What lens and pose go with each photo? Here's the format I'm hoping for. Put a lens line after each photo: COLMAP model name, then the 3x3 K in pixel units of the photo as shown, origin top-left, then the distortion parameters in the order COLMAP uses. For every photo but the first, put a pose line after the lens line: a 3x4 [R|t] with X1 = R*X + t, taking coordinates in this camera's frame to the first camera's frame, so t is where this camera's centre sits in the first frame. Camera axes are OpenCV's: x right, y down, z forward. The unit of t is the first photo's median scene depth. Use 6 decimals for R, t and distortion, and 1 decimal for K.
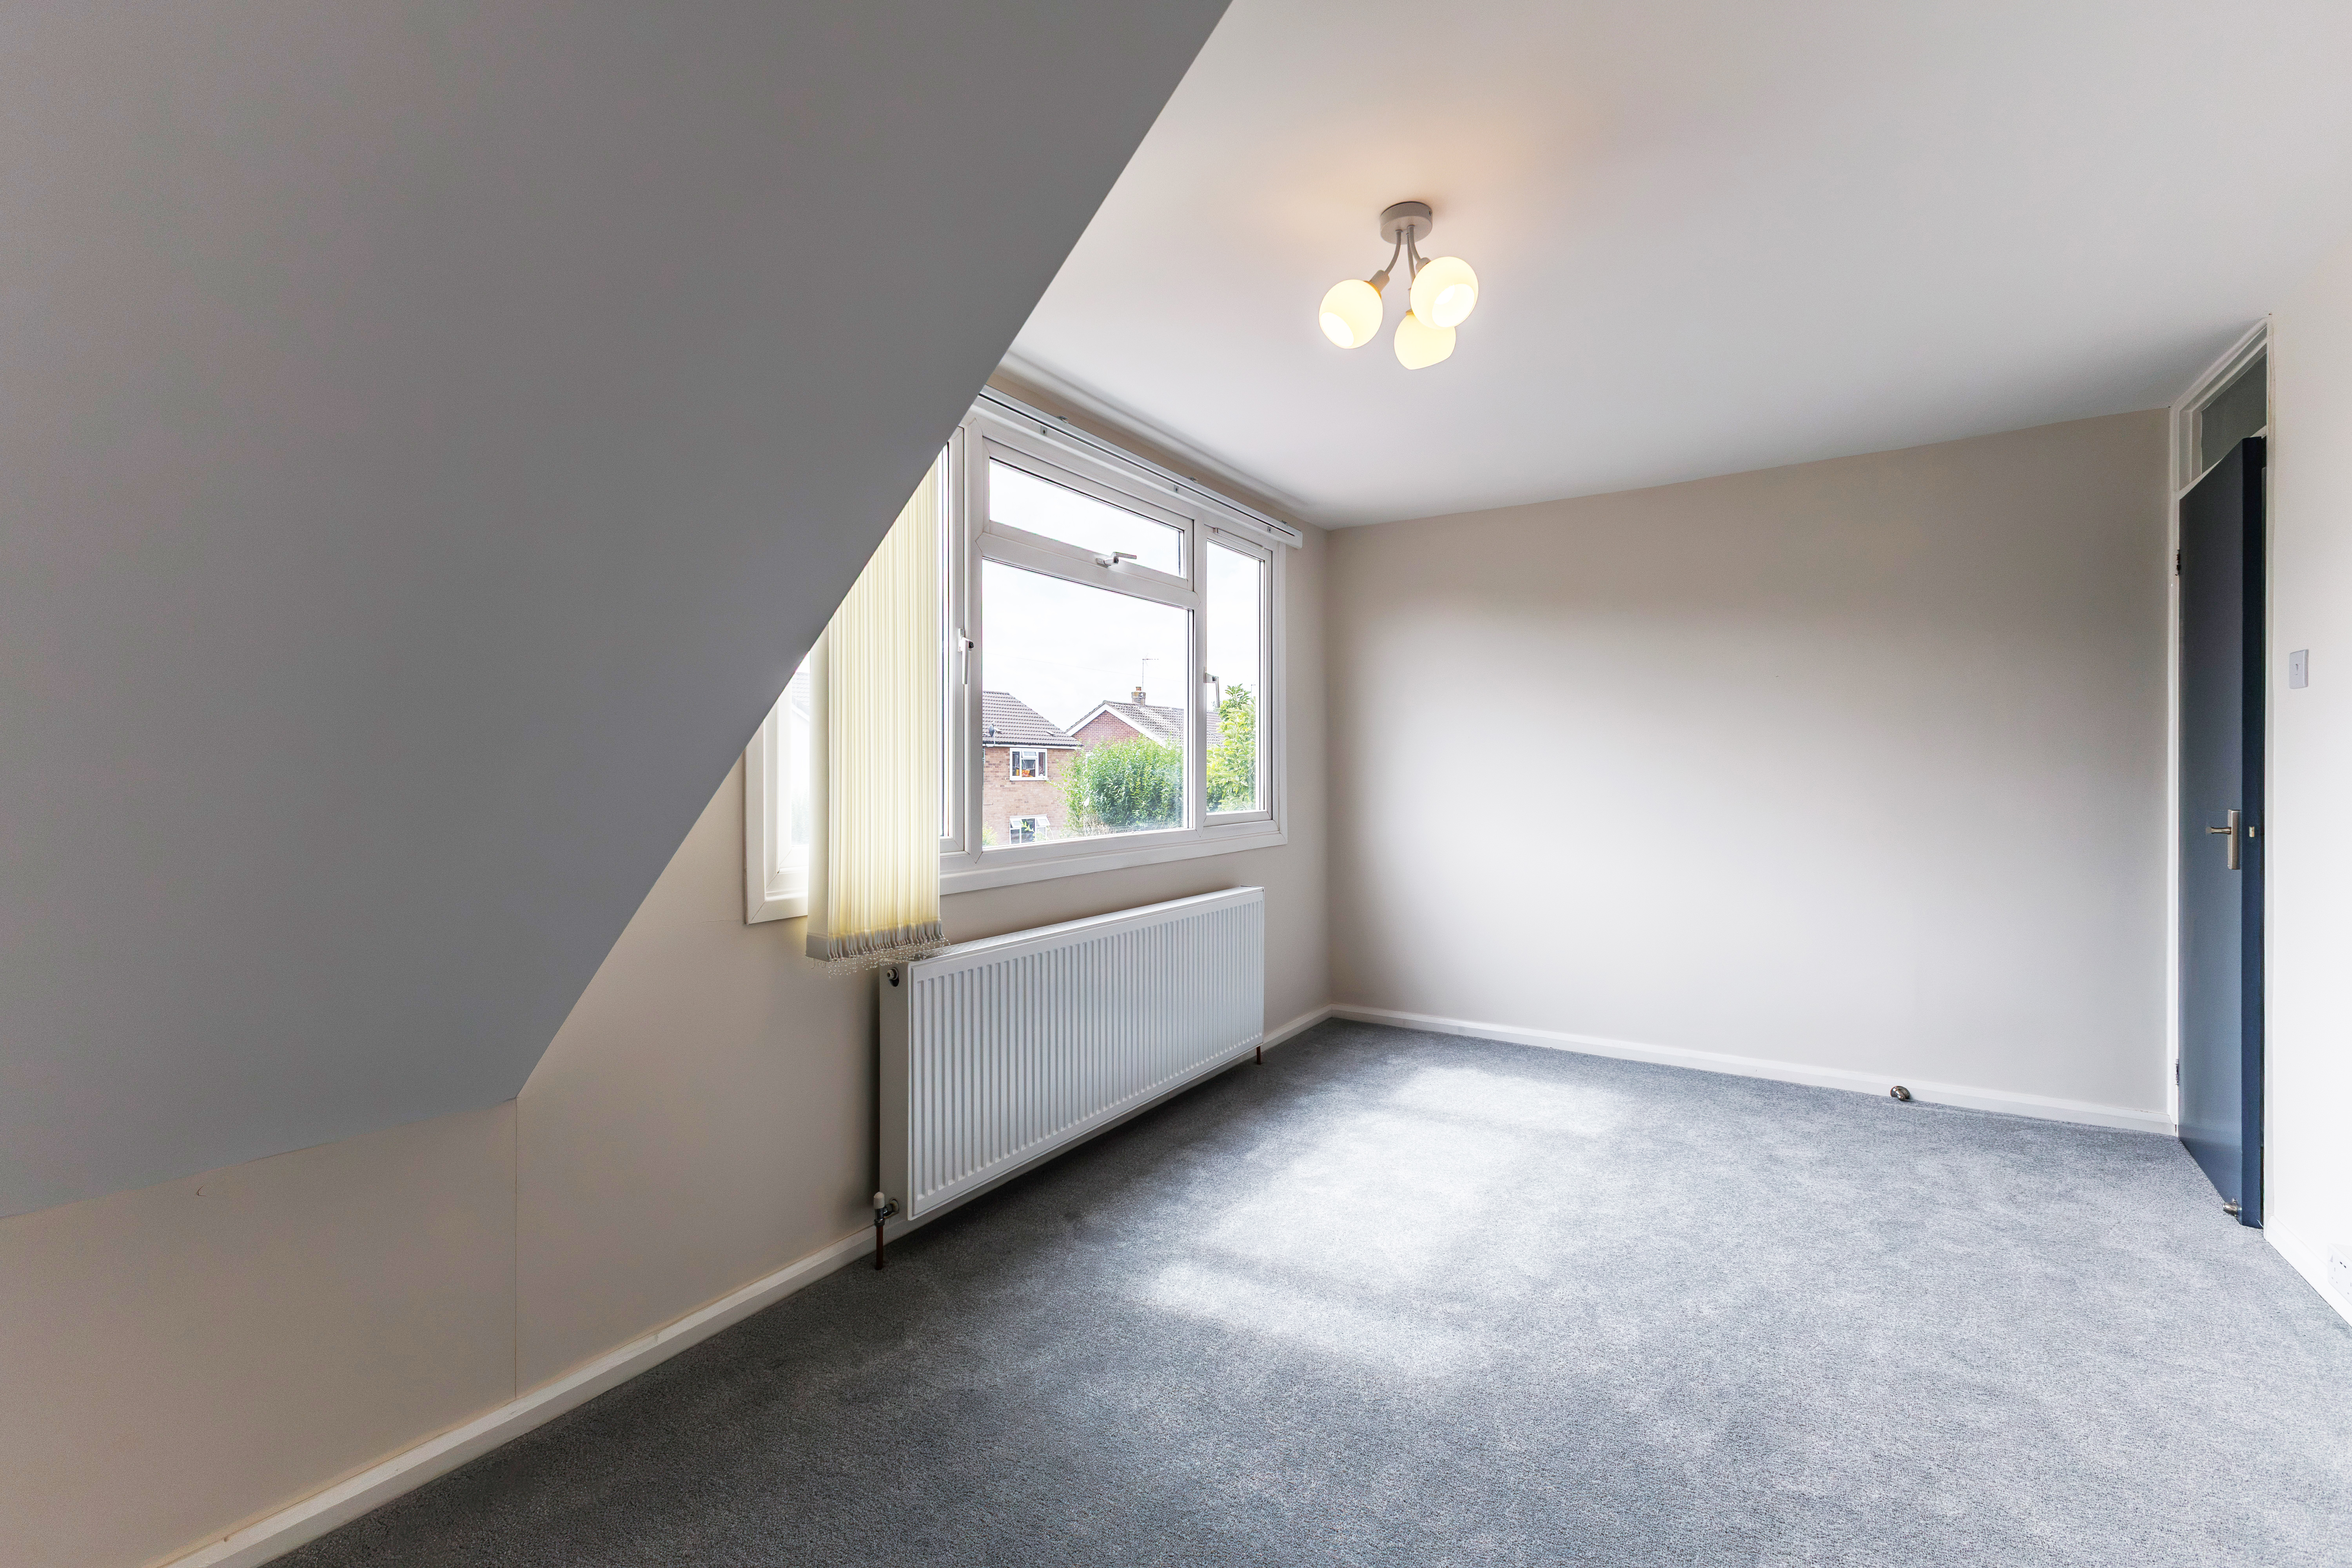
lens RADIAL K [[1002.6, 0, 1186.4], [0, 1002.6, 778.4], [0, 0, 1]] dist [0.003104, 0.000021]
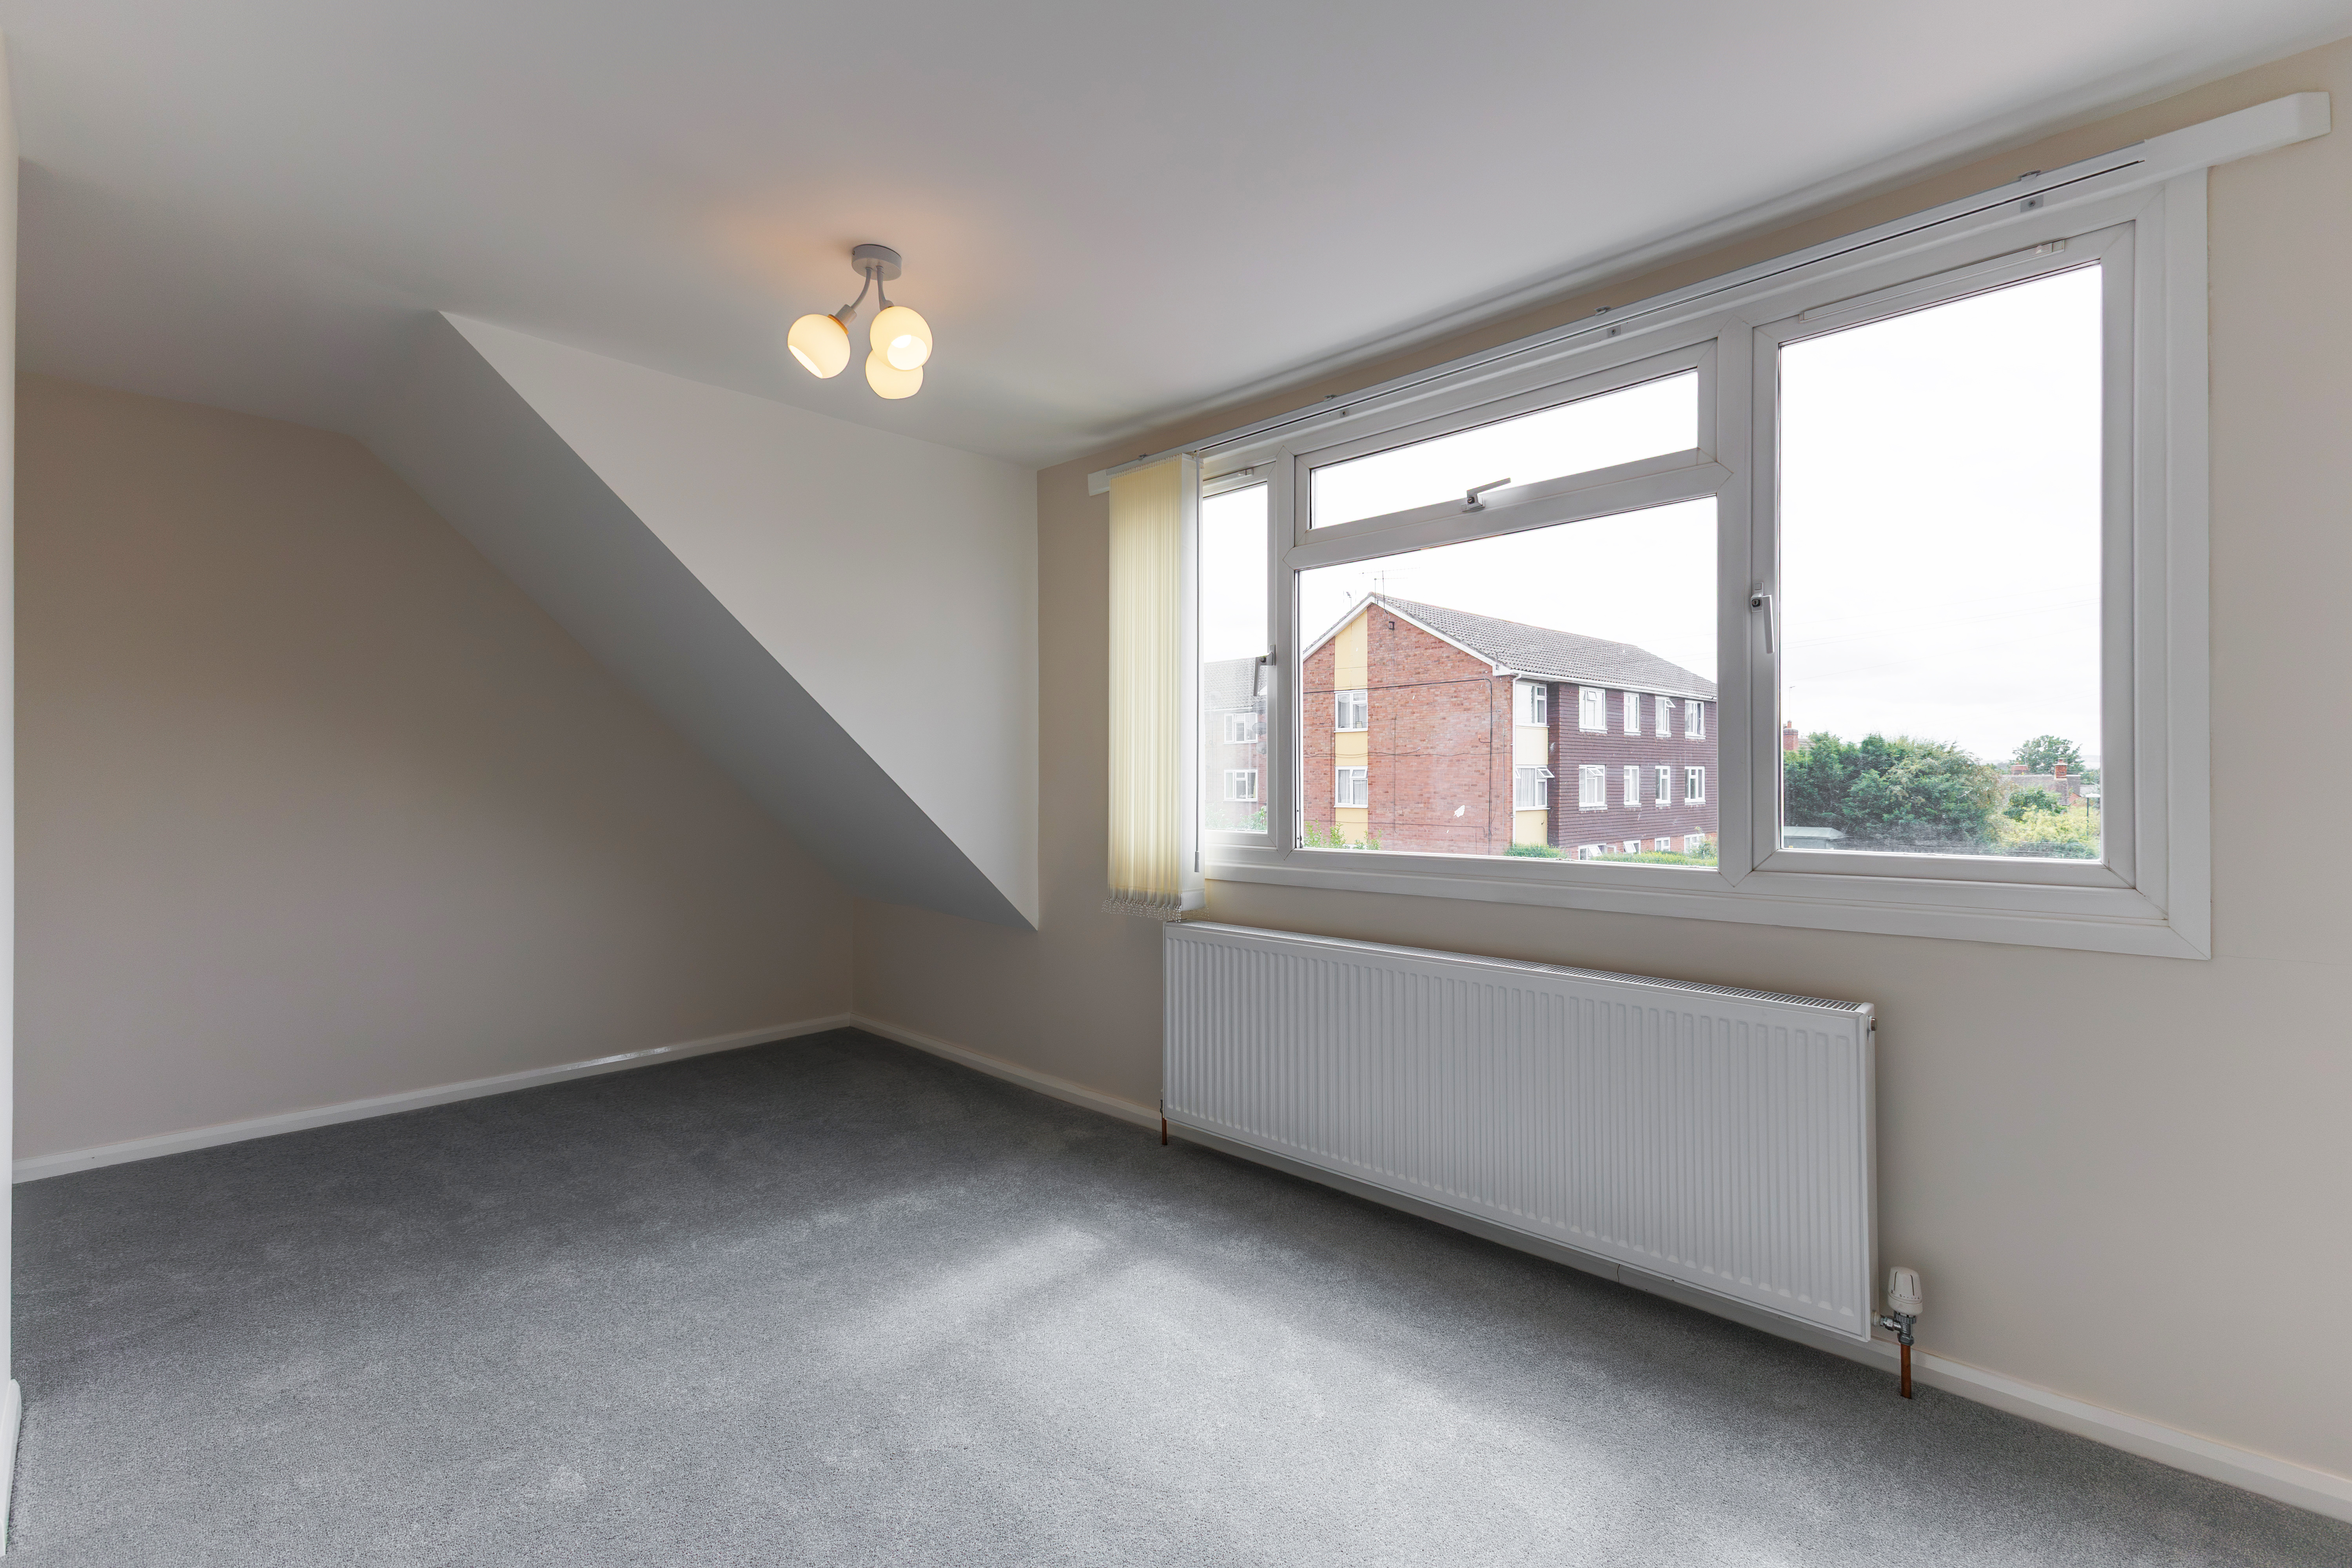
lens RADIAL K [[1030.3, 0, 1190.2], [0, 1030.3, 780.4], [0, 0, 1]] dist [0.010277, -0.005398]
pose [[-0.194571, 0.004868, -0.980876, 0.811347], [-0.003570, 0.999978, 0.005671, -0.006496], [0.980882, 0.004605, -0.194549, 1.022286]]
